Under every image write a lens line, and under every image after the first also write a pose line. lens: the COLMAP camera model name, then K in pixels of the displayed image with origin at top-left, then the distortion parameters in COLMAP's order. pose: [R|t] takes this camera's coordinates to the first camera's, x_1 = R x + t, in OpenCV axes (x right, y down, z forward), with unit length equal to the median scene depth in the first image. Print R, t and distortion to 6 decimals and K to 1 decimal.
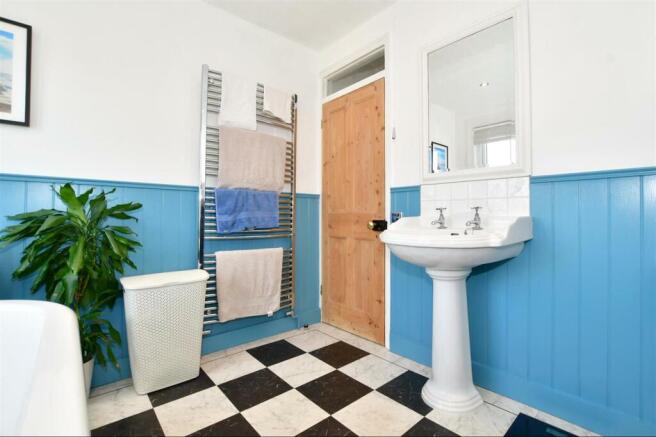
lens RADIAL K [[291.2, 0, 328.0], [0, 291.2, 218.5], [0, 0, 1]] dist [-0.027991, 0.000888]
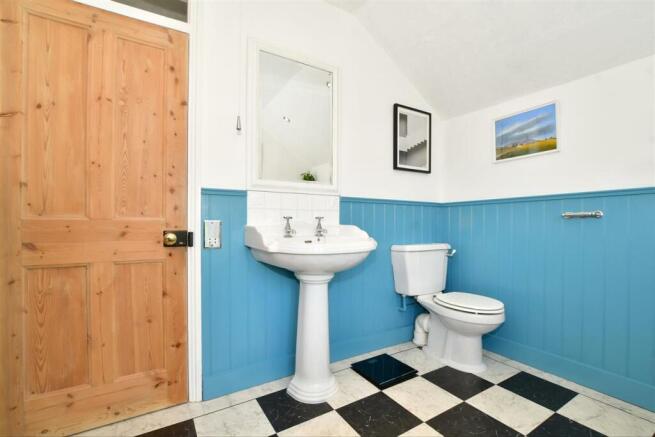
lens RADIAL K [[297.2, 0, 329.8], [0, 297.2, 232.2], [0, 0, 1]] dist [-0.025610, 0.000364]
pose [[0.172561, -0.024349, 0.984698, -0.473297], [0.009357, 0.999690, 0.023080, -0.004515], [-0.984954, 0.005231, 0.172735, 0.520152]]
